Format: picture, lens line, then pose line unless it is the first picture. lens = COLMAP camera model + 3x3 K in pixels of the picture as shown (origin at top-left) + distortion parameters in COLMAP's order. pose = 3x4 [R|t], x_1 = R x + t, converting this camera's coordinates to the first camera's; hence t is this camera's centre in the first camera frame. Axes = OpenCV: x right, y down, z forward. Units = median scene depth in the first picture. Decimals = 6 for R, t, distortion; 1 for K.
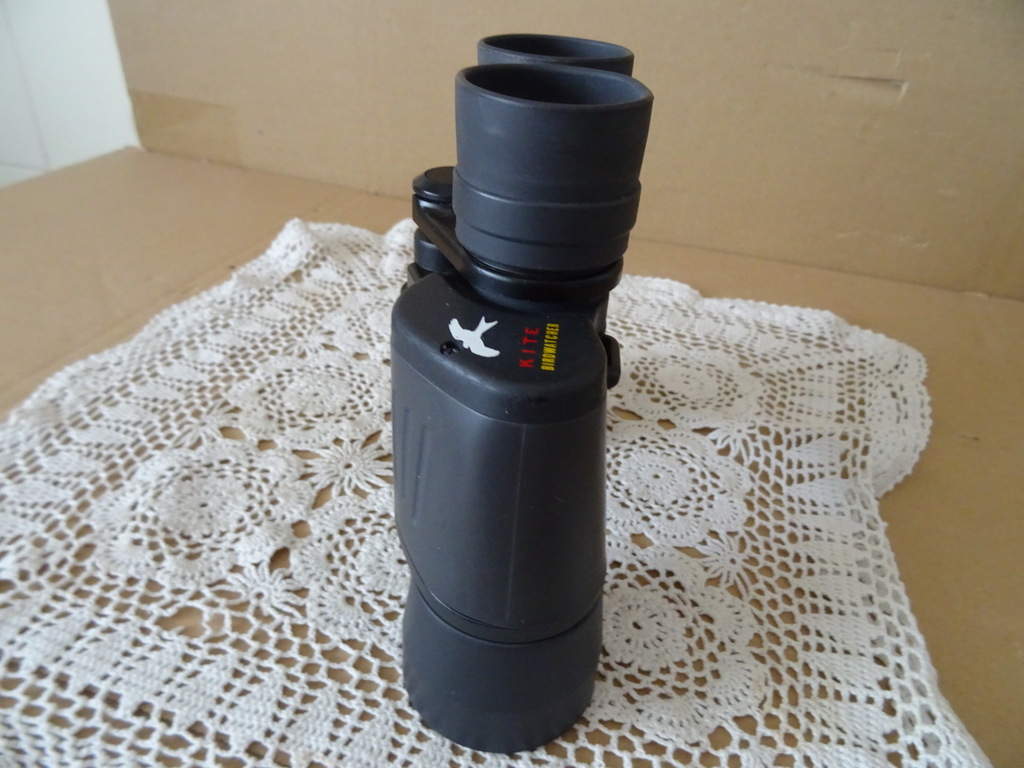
lens RADIAL K [[720.3, 0, 514.8], [0, 720.3, 384.1], [0, 0, 1]] dist [-0.001634, -0.016369]
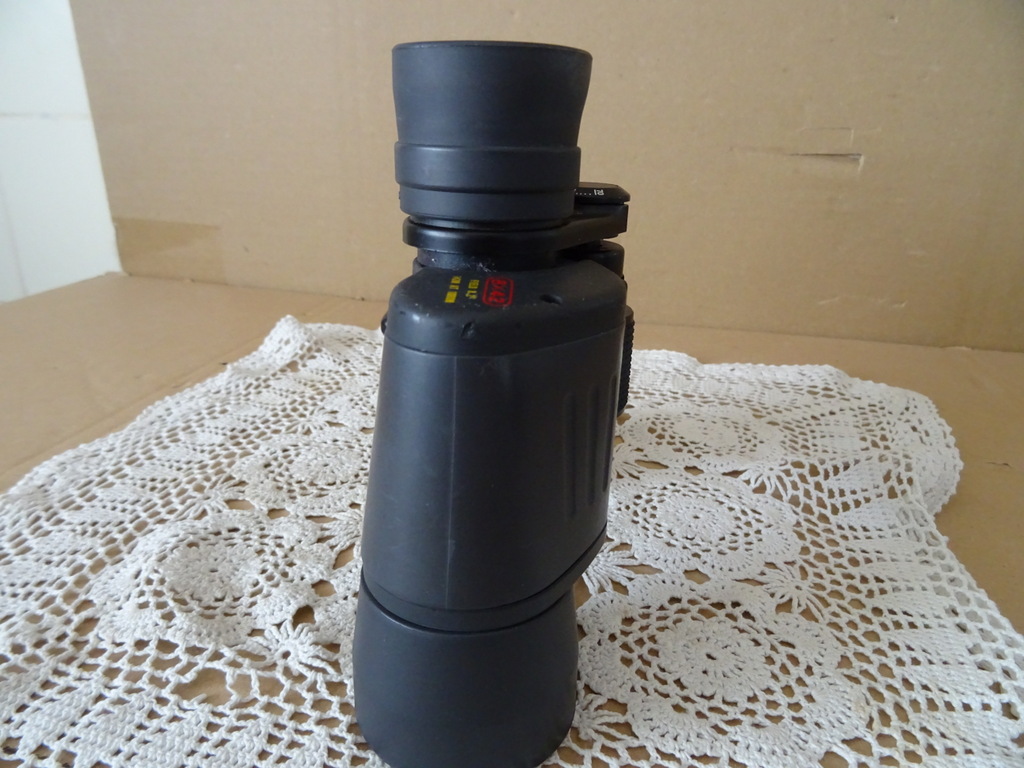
lens RADIAL K [[720.3, 0, 514.7], [0, 720.3, 377.3], [0, 0, 1]] dist [-0.001634, -0.016369]
pose [[0.996530, -0.064705, 0.052348, -0.078185], [0.073975, 0.976830, -0.200824, 0.121008], [-0.038141, 0.204000, 0.978228, 0.047532]]
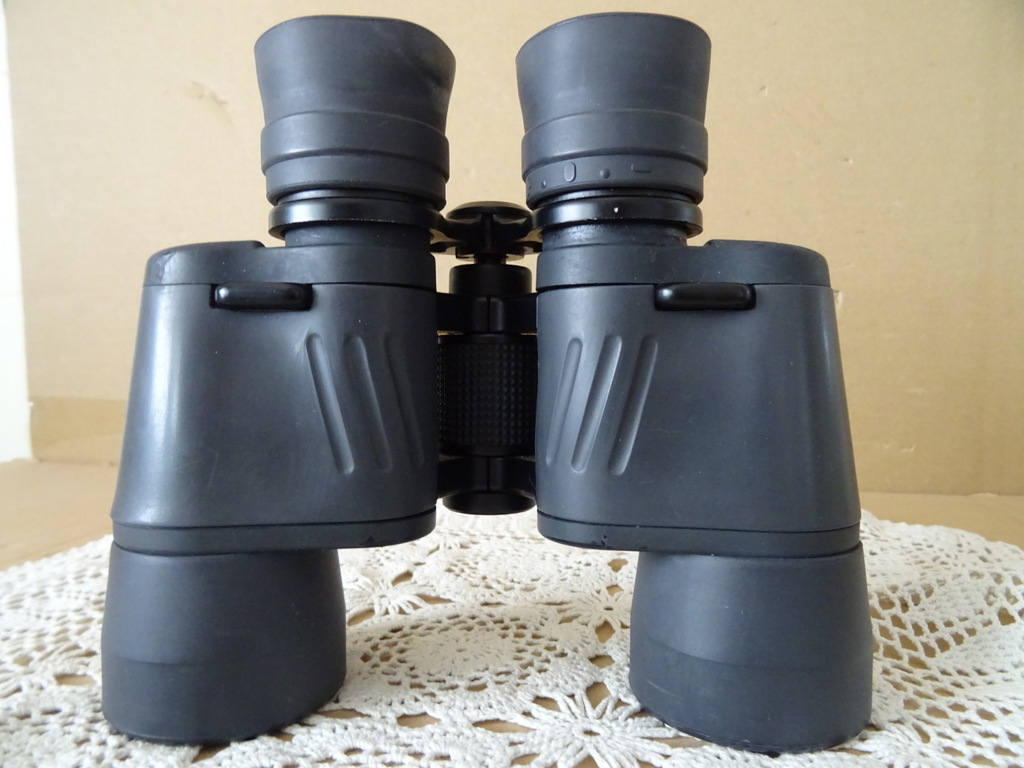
lens RADIAL K [[720.3, 0, 512.8], [0, 720.3, 374.7], [0, 0, 1]] dist [-0.001634, -0.016369]
pose [[0.990250, -0.070181, 0.120331, -0.072401], [0.121207, 0.859833, -0.495979, 0.196421], [-0.068656, 0.505728, 0.859957, 0.305667]]
